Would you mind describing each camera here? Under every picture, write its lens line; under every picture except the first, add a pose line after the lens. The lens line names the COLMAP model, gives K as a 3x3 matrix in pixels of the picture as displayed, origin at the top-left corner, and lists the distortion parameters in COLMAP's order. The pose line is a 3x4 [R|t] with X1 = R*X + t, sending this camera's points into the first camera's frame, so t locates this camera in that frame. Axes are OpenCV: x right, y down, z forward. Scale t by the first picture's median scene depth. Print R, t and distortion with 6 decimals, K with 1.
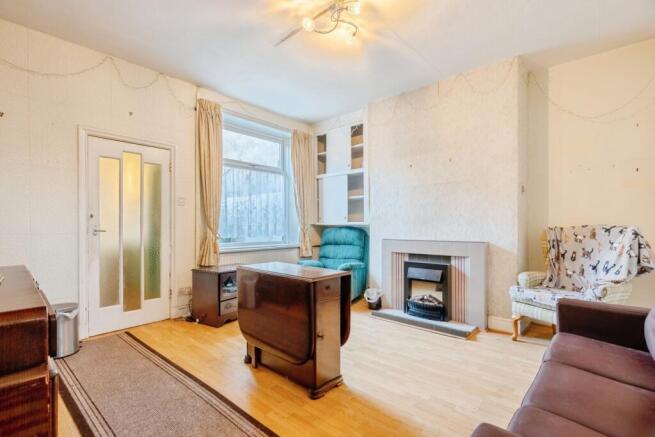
lens RADIAL K [[305.6, 0, 327.3], [0, 305.6, 230.2], [0, 0, 1]] dist [-0.000007, 0.000031]
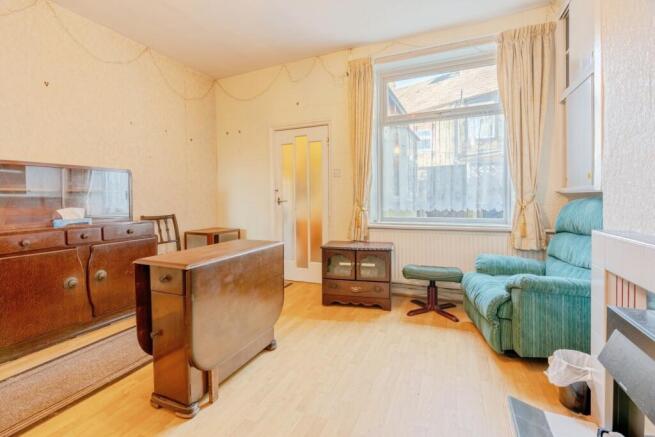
lens RADIAL K [[314.7, 0, 326.3], [0, 314.7, 201.7], [0, 0, 1]] dist [0.000033, 0.000029]
pose [[0.290846, 0.013269, -0.956678, 0.552143], [-0.003028, 0.999912, 0.012948, -0.012351], [0.956765, -0.000869, 0.290860, 0.715298]]
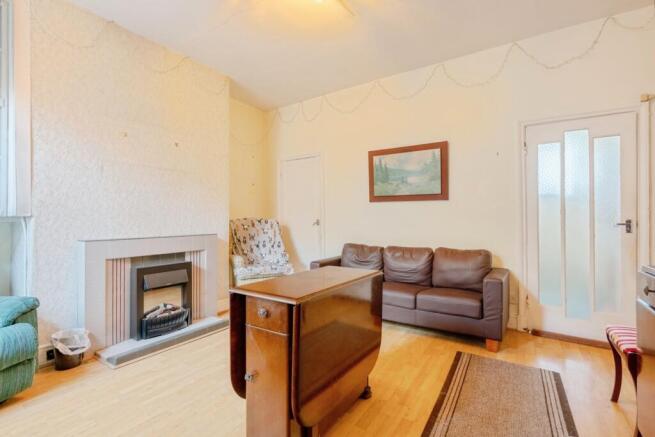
lens RADIAL K [[306.6, 0, 327.5], [0, 306.6, 218.5], [0, 0, 1]] dist [-0.001638, -0.000297]
pose [[-0.162070, -0.000940, 0.986779, -0.589630], [0.012155, 0.999922, 0.002949, -0.013188], [-0.986704, 0.012472, -0.162046, 0.762835]]
